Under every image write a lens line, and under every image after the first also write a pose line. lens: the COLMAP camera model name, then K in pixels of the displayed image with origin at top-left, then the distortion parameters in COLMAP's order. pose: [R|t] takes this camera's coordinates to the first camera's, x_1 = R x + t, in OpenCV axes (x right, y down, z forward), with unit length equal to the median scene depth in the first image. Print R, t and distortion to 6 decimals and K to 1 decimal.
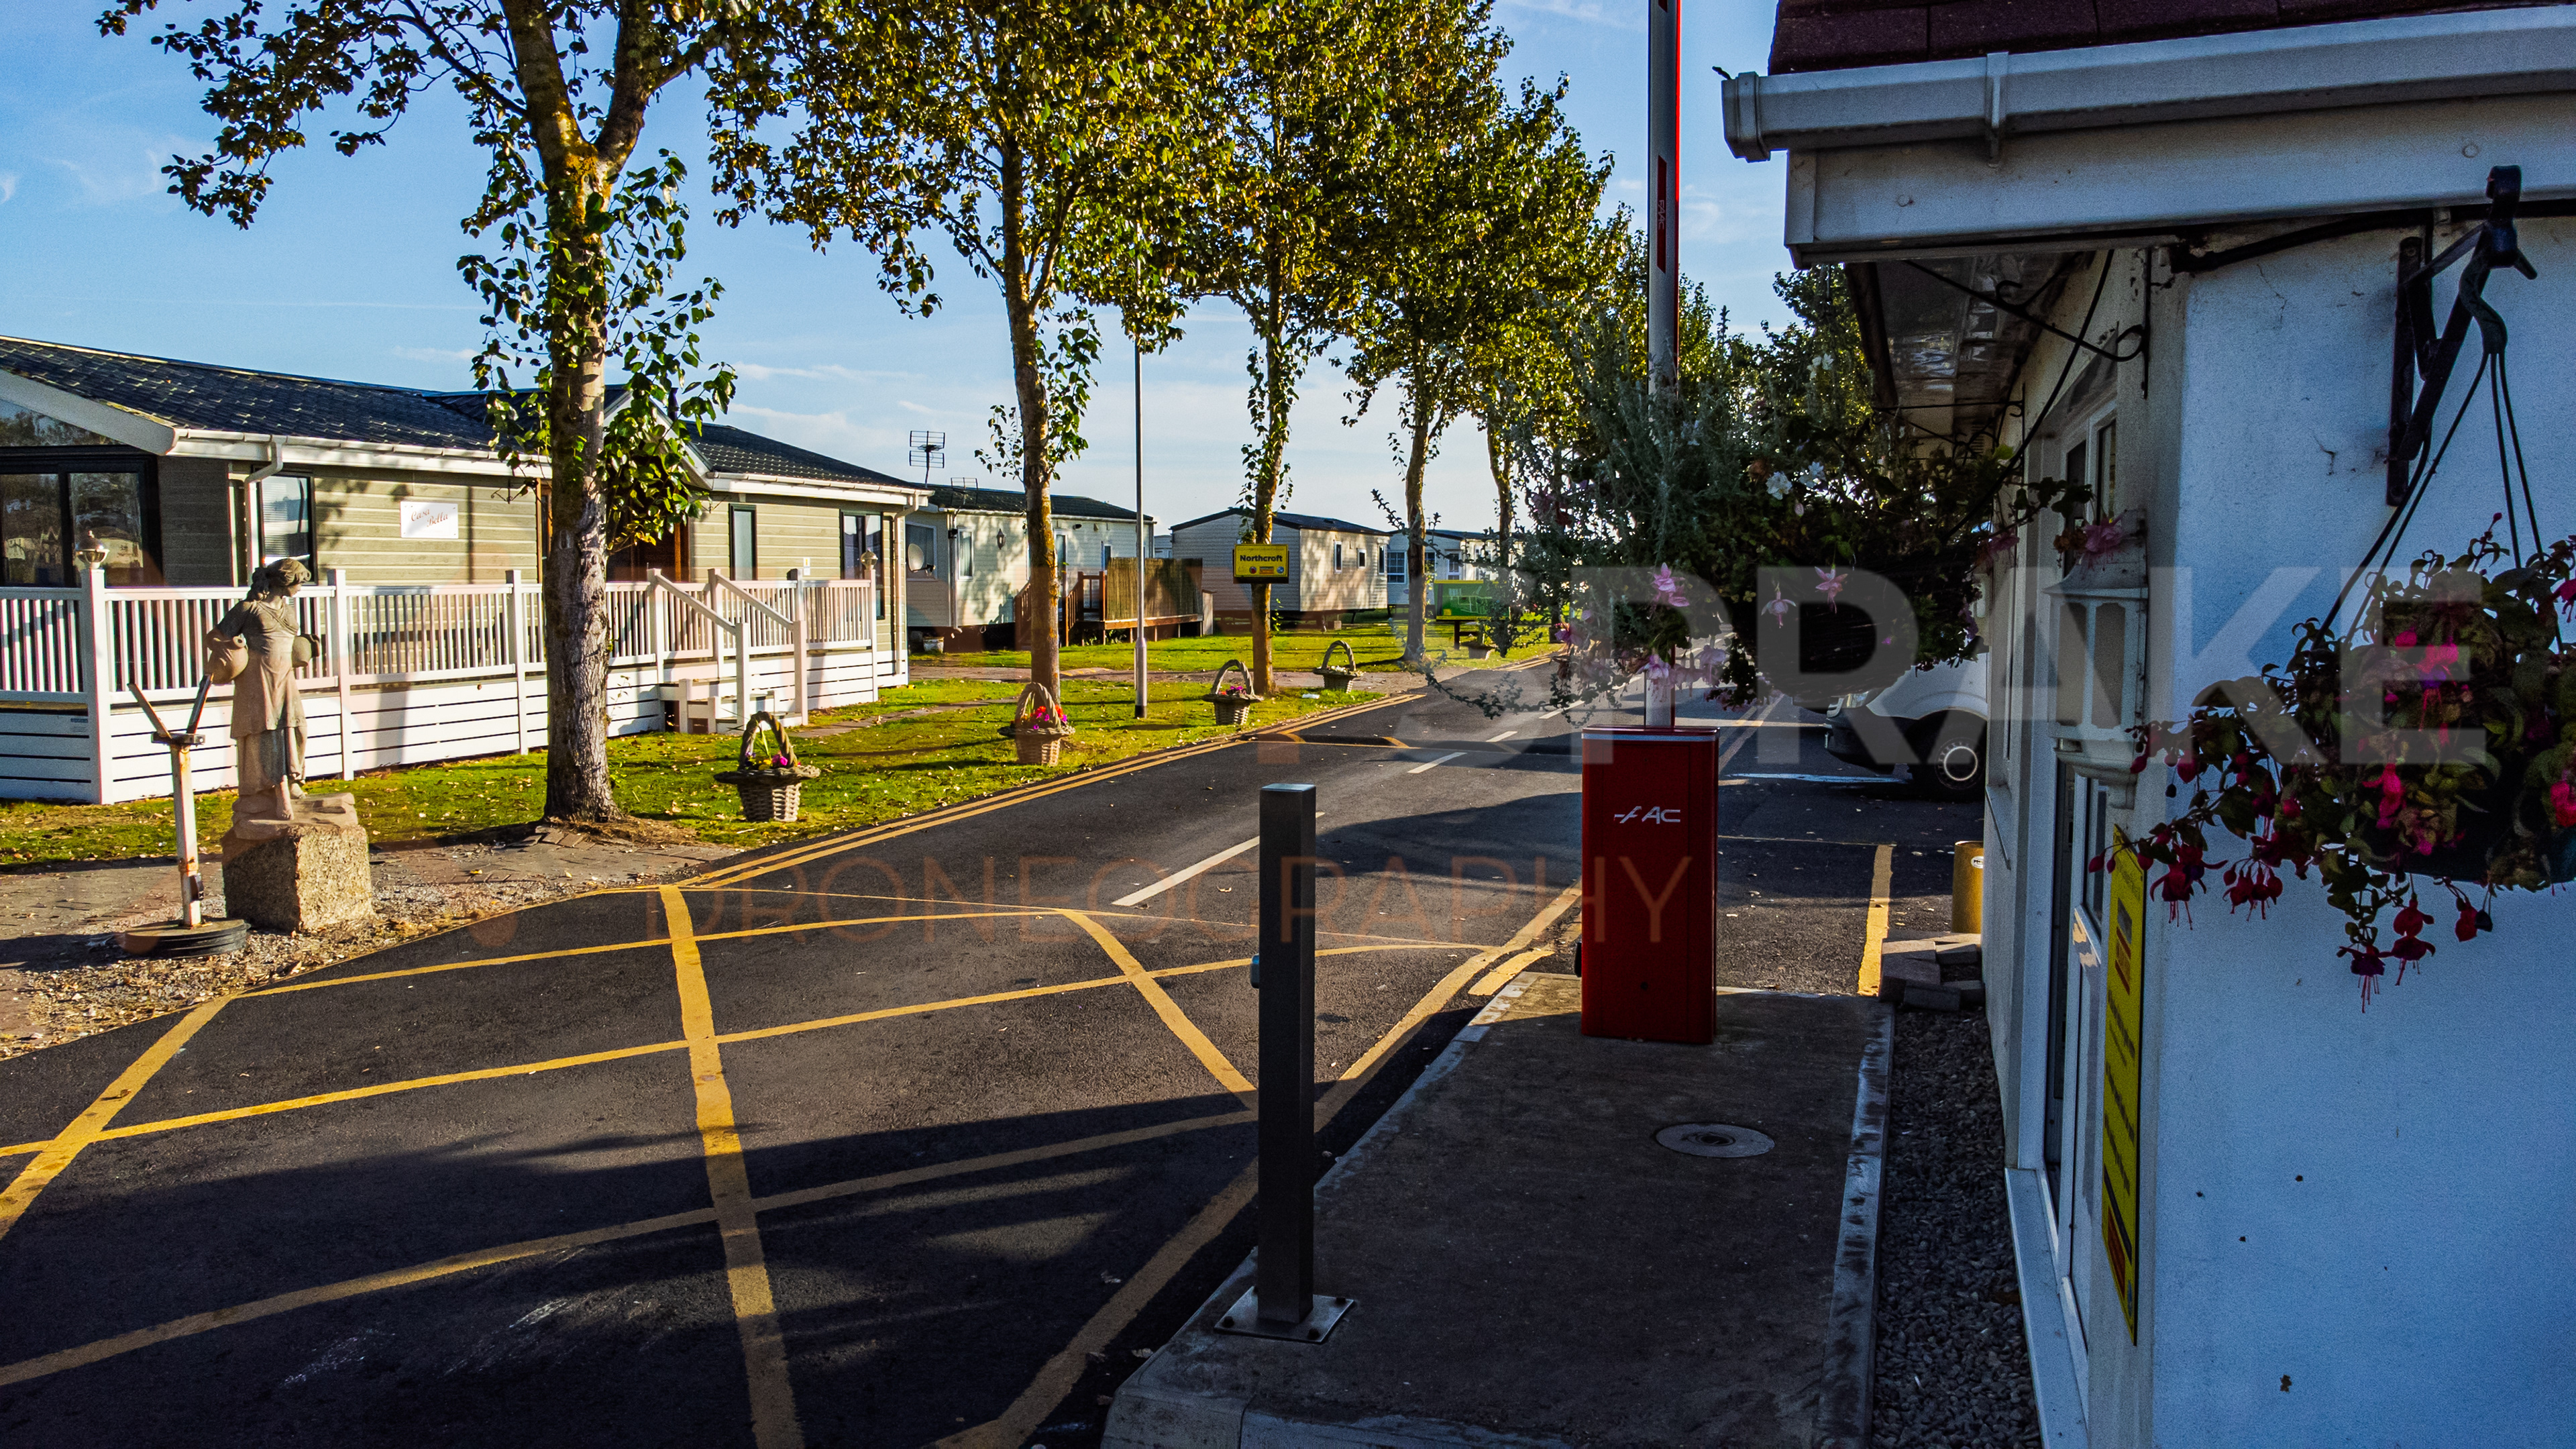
lens RADIAL K [[1920.5, 0, 1284.1], [0, 1920.5, 726.7], [0, 0, 1]] dist [0.047975, 0.010880]
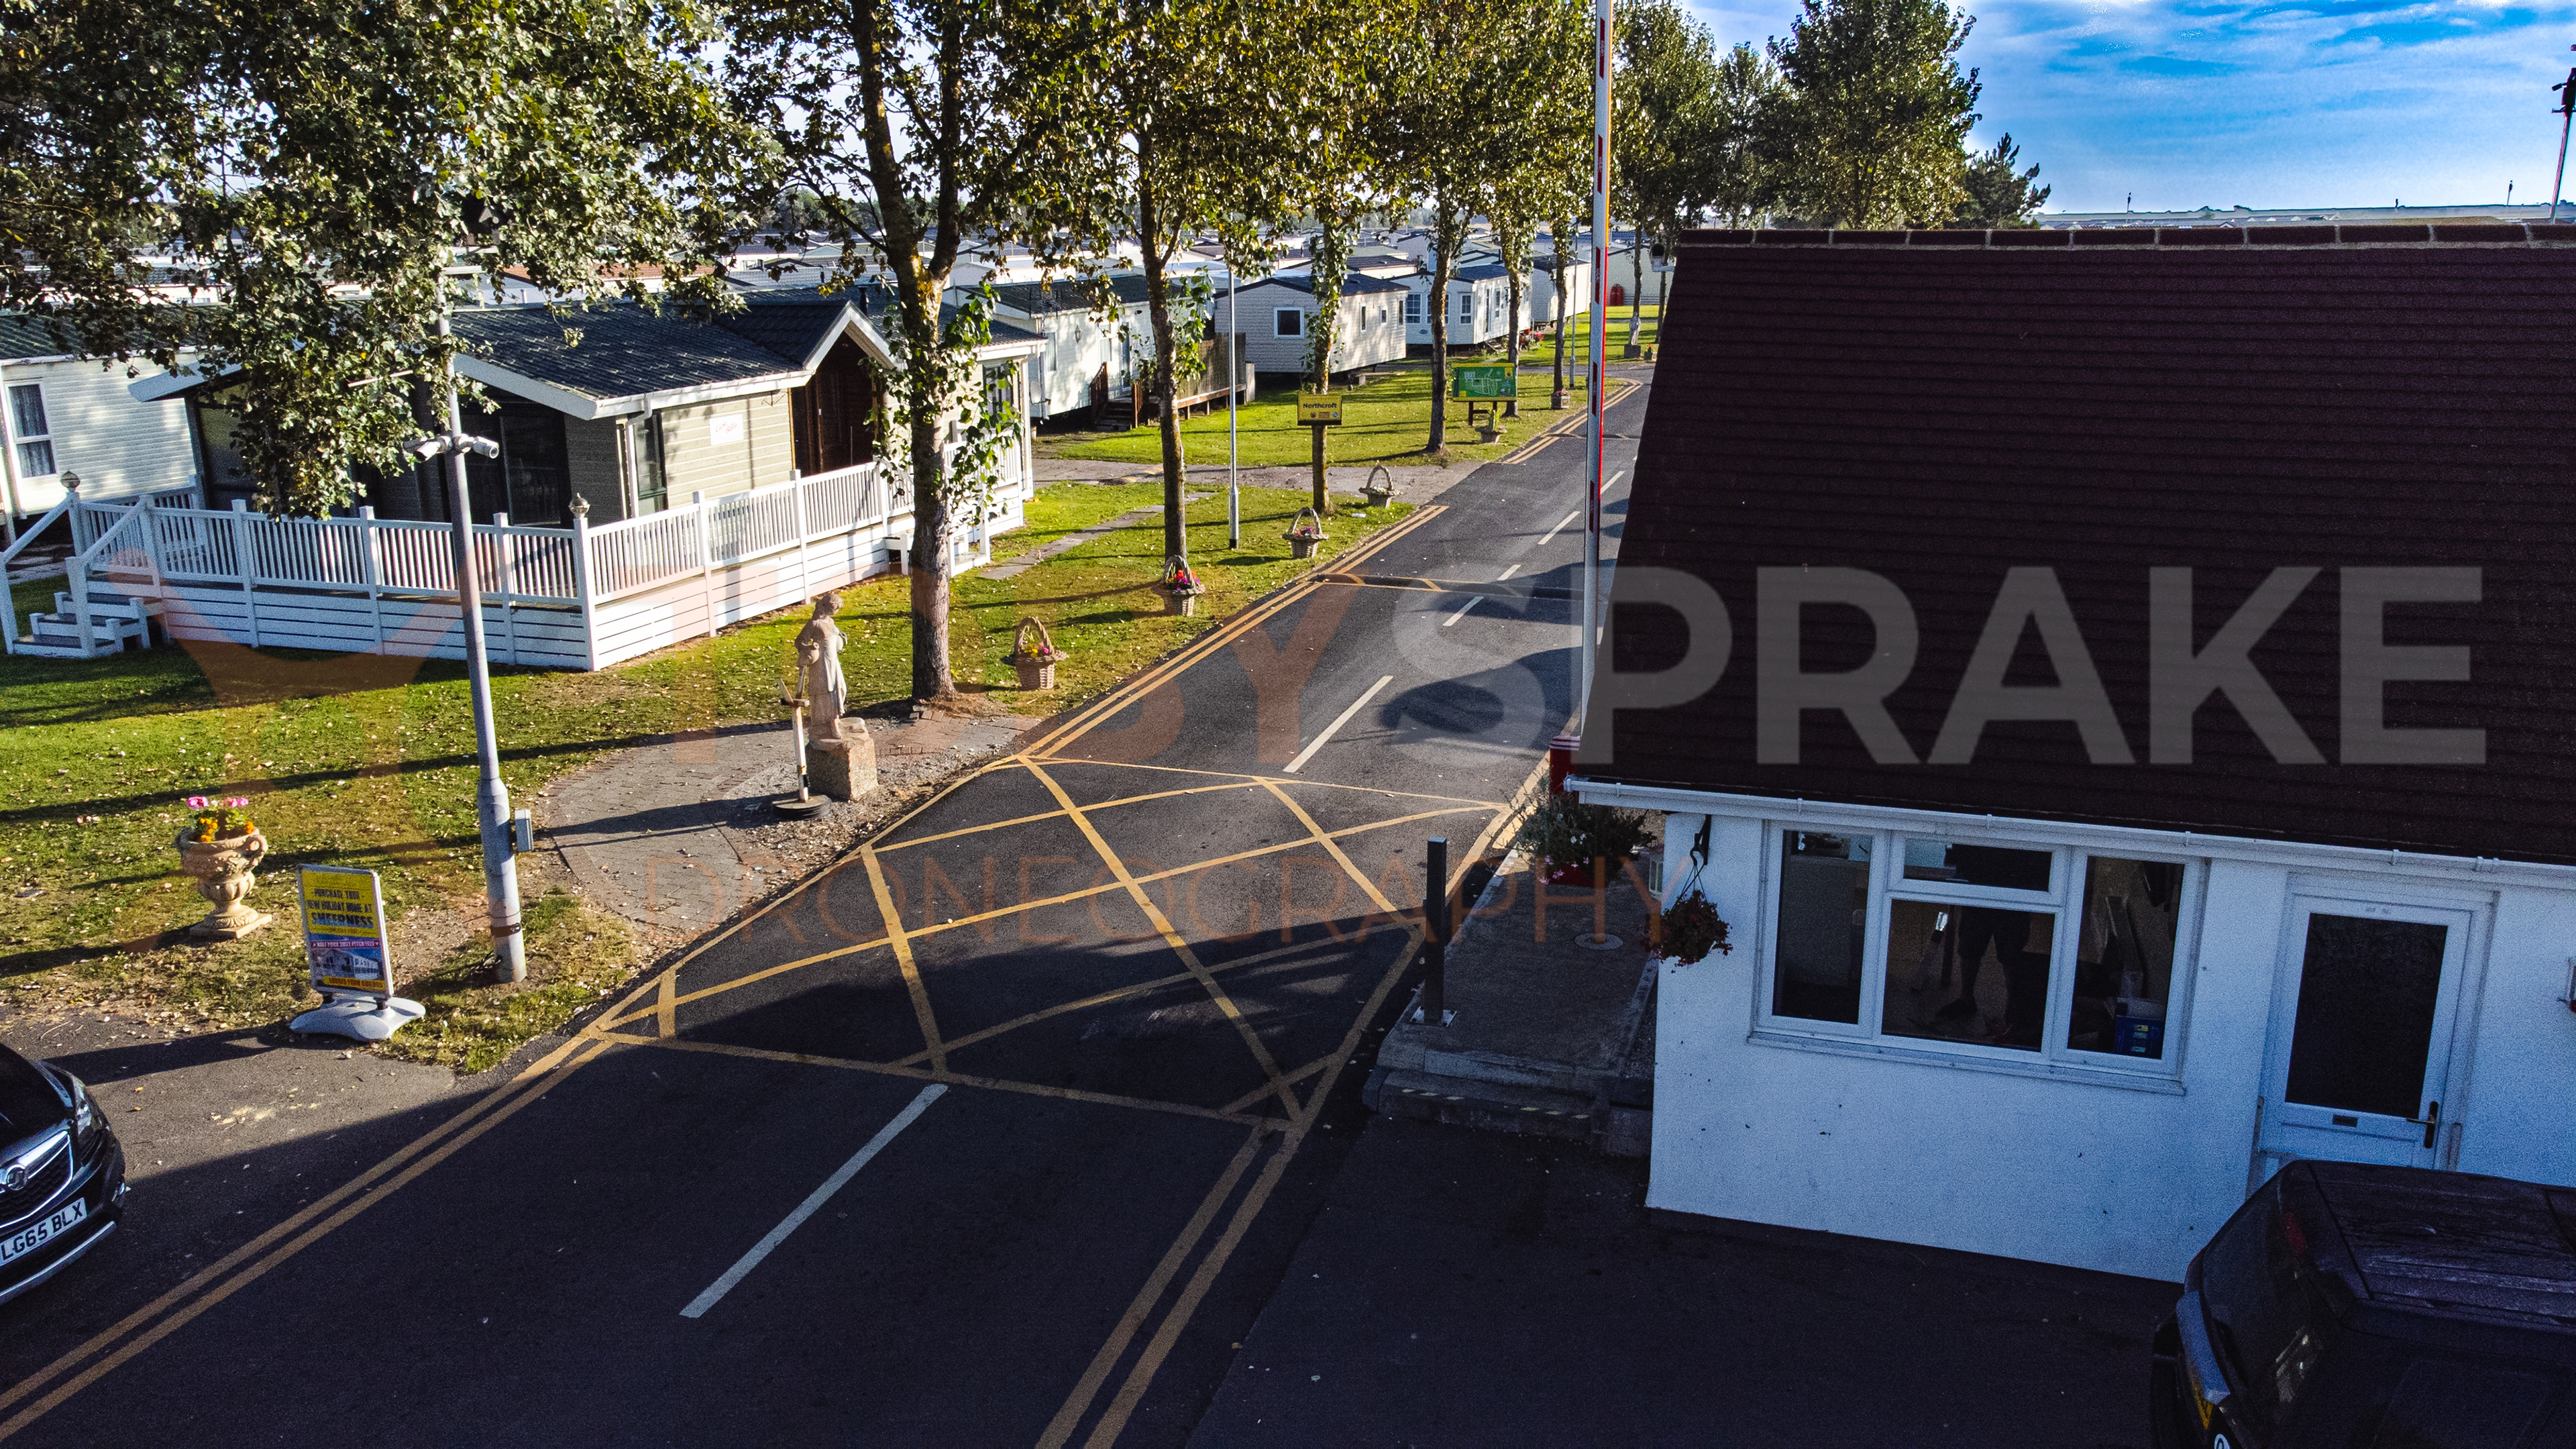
lens RADIAL K [[1920.5, 0, 1290.3], [0, 1920.5, 724.1], [0, 0, 1]] dist [0.047975, 0.010880]
pose [[0.999987, -0.004627, 0.001988, -0.080297], [0.004216, 0.985102, 0.171920, -0.228354], [-0.002754, -0.171910, 0.985109, -0.643387]]
